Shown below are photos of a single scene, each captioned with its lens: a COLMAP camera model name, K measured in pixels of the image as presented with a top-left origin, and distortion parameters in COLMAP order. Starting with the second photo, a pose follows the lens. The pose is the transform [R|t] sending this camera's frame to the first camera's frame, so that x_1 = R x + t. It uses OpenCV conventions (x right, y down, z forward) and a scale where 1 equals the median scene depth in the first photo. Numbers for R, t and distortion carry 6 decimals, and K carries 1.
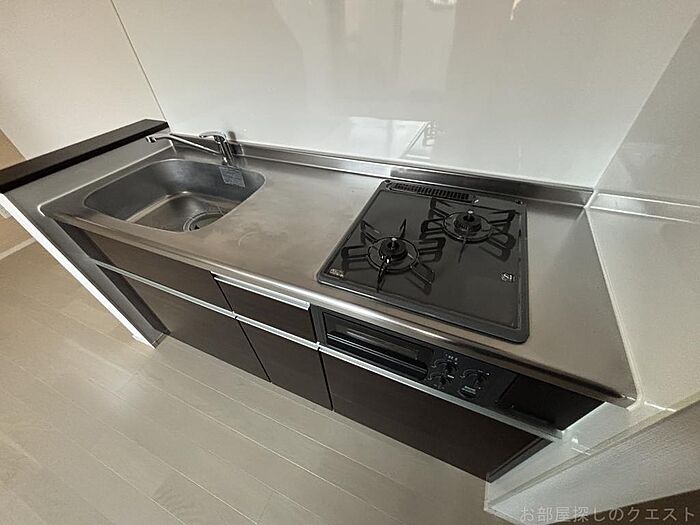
lens RADIAL K [[284.8, 0, 347.9], [0, 284.8, 261.5], [0, 0, 1]] dist [0.003709, -0.000737]
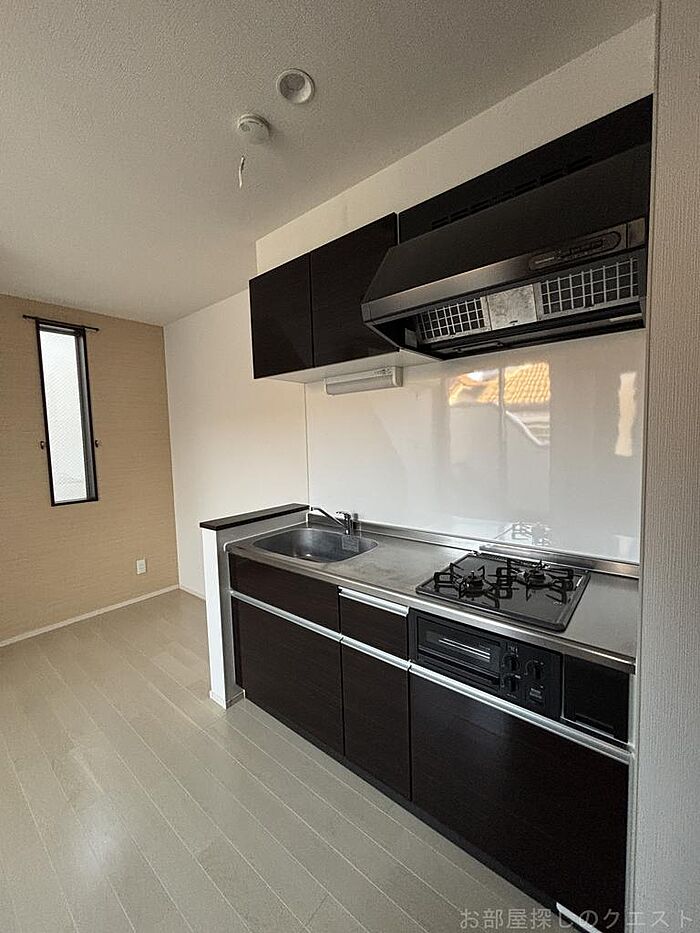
lens RADIAL K [[379.6, 0, 349.9], [0, 379.6, 465.9], [0, 0, 1]] dist [0.003709, -0.000737]
pose [[0.962288, 0.044245, -0.268412, 0.033716], [-0.199213, 0.786520, -0.584551, 0.438965], [0.185248, 0.615977, 0.765673, -0.536310]]
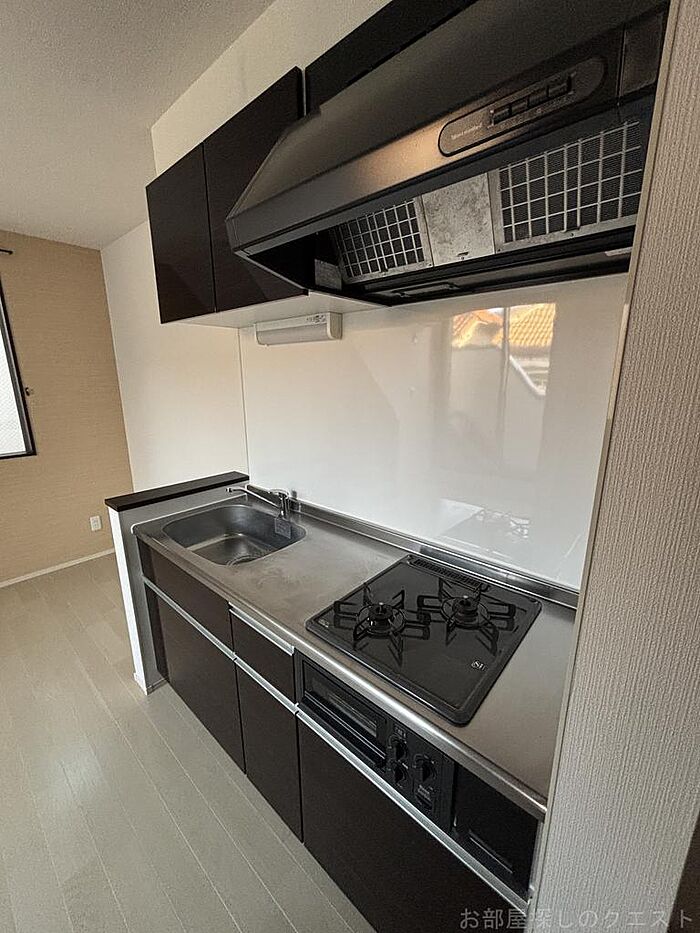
lens RADIAL K [[379.6, 0, 351.2], [0, 379.6, 465.7], [0, 0, 1]] dist [0.003709, -0.000737]
pose [[0.951912, 0.116722, -0.283264, 0.238243], [-0.238073, 0.863755, -0.444127, 0.082436], [0.192832, 0.490208, 0.850007, -0.314010]]
